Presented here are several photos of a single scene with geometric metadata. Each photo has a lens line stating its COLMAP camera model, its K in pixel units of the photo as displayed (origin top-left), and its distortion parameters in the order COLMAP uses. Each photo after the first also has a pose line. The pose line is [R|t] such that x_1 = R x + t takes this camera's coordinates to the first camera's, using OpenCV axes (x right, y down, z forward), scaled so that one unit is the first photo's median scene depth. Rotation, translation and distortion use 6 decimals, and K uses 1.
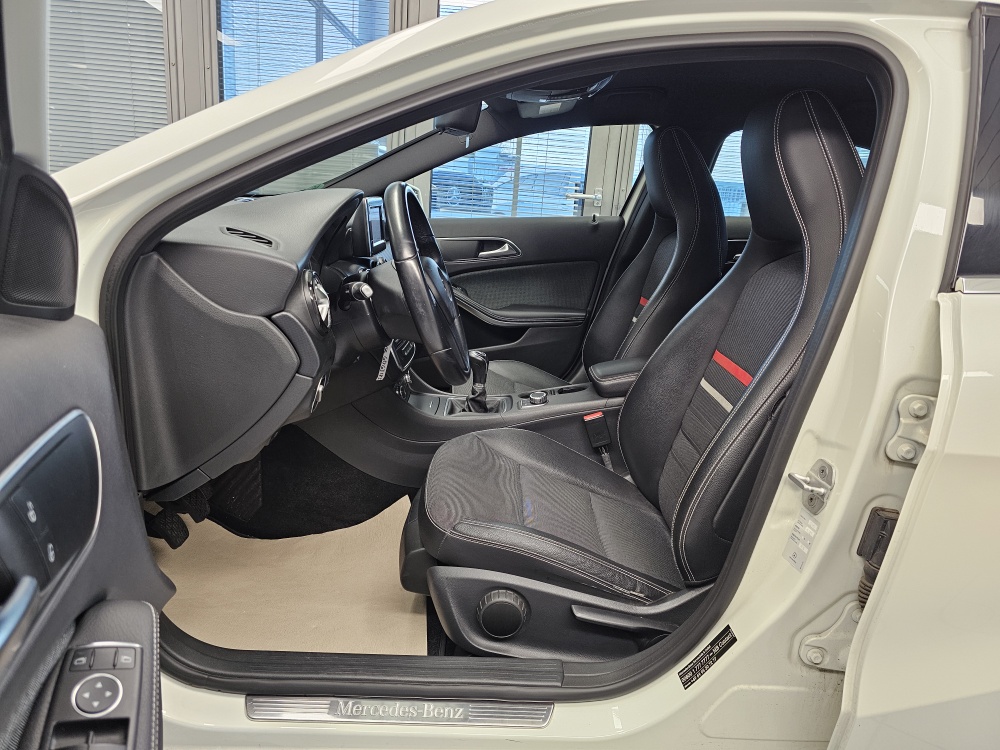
lens RADIAL K [[660.5, 0, 500.6], [0, 660.5, 360.4], [0, 0, 1]] dist [0.054938, -0.067780]
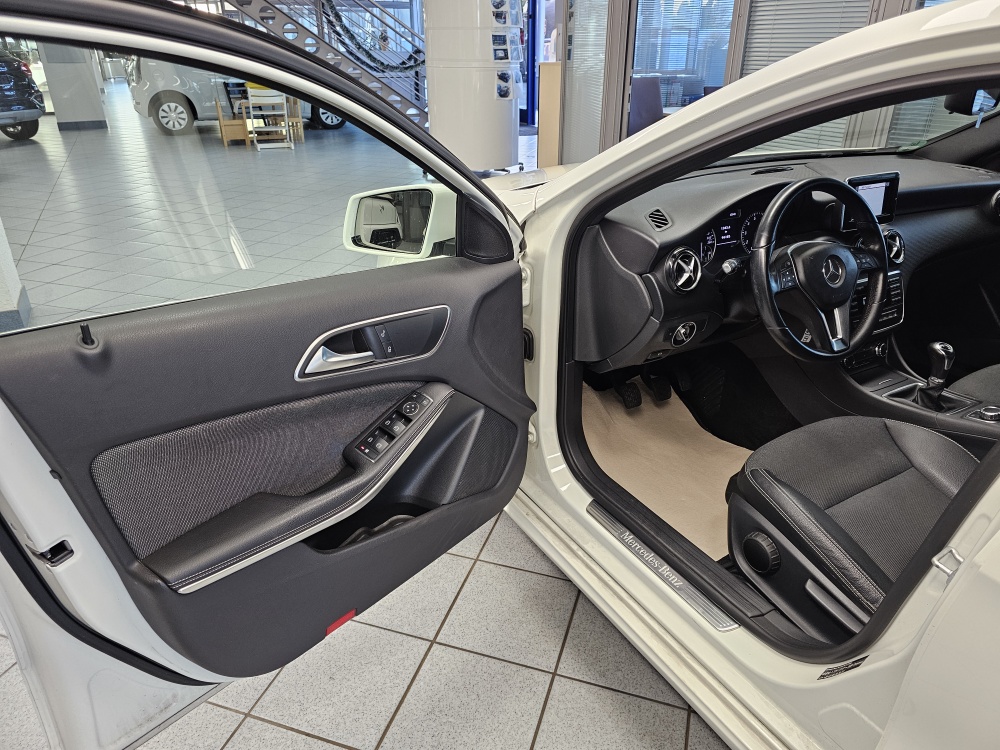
lens RADIAL K [[673.3, 0, 514.9], [0, 673.3, 369.8], [0, 0, 1]] dist [0.068192, -0.074134]
pose [[0.484879, 0.315156, -0.815824, 0.785466], [-0.186466, 0.948622, 0.255631, -0.189271], [0.854472, 0.028173, 0.518733, -0.033046]]
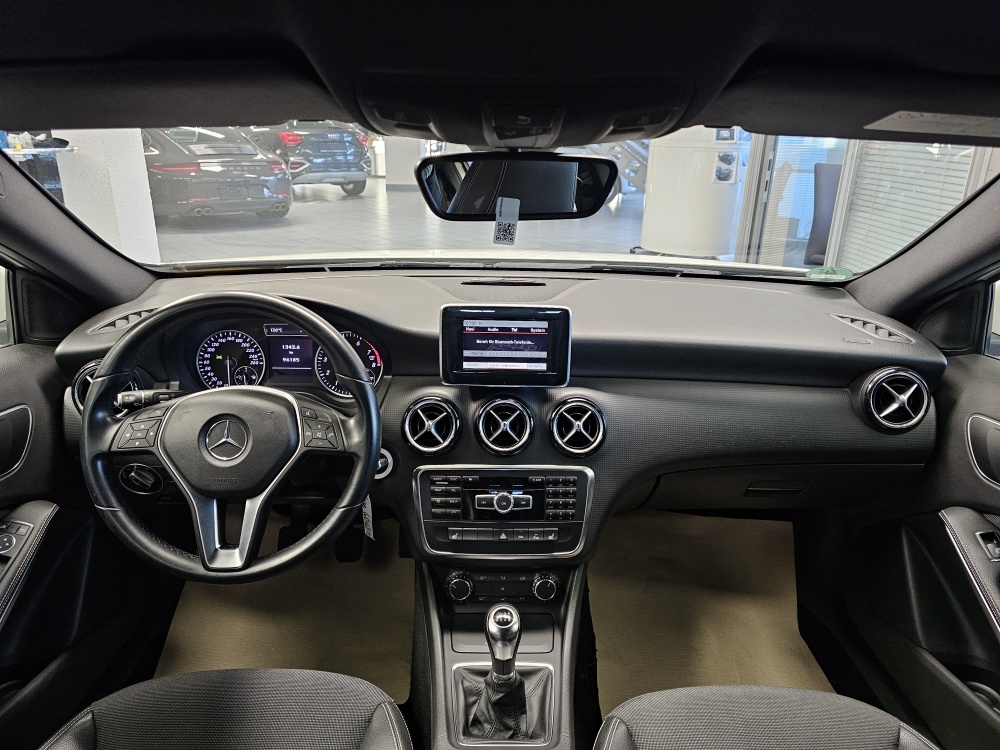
lens RADIAL K [[673.3, 0, 514.9], [0, 673.3, 369.8], [0, 0, 1]] dist [0.068192, -0.074134]
pose [[0.001981, 0.274803, -0.961498, 0.720637], [-0.265136, 0.927233, 0.264464, -0.566149], [0.964209, 0.254404, 0.074698, 1.540431]]
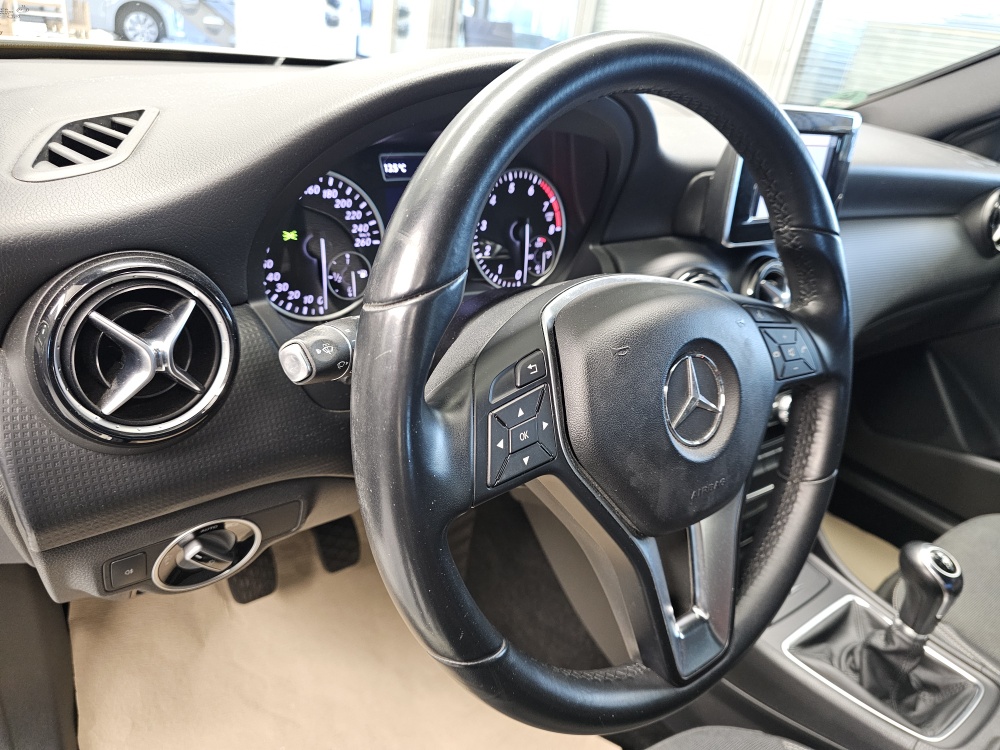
lens RADIAL K [[688.3, 0, 502.9], [0, 688.3, 377.3], [0, 0, 1]] dist [-0.001650, -0.003478]
pose [[0.593761, 0.379238, -0.709666, 0.092013], [-0.288383, 0.923673, 0.252318, -0.221805], [0.751188, 0.054839, 0.657807, 0.922785]]
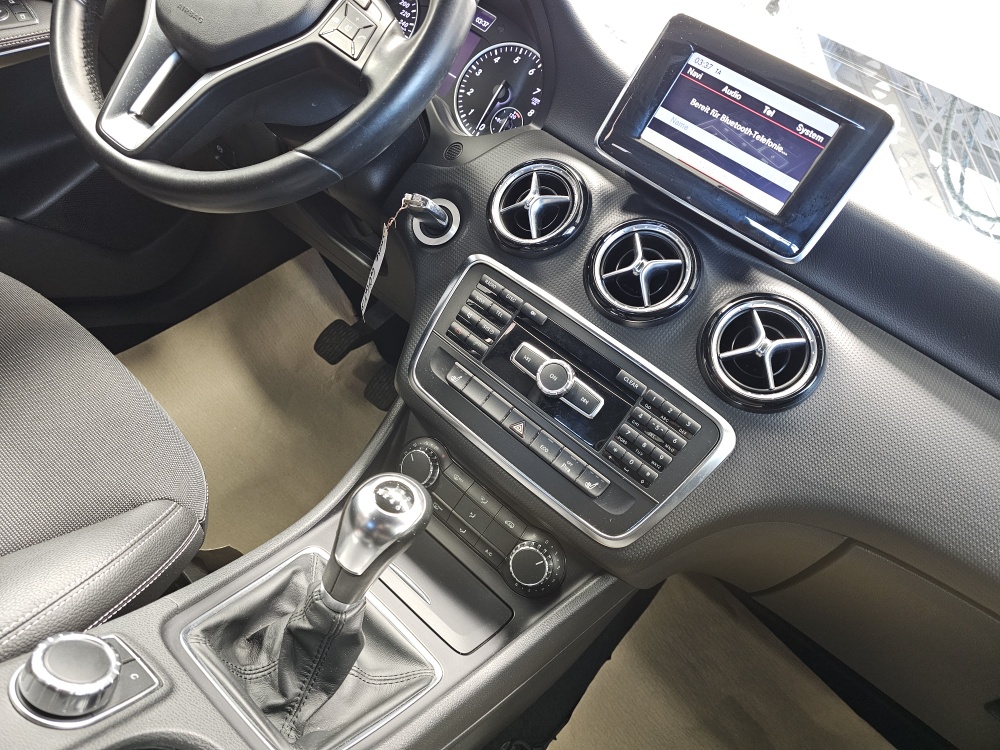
lens RADIAL K [[691.2, 0, 487.3], [0, 691.2, 362.9], [0, 0, 1]] dist [0.080671, -0.102306]
pose [[-0.462642, 0.067547, -0.883968, 0.305102], [-0.652402, 0.649191, 0.391054, -0.288468], [0.600279, 0.757620, -0.256275, 1.762626]]
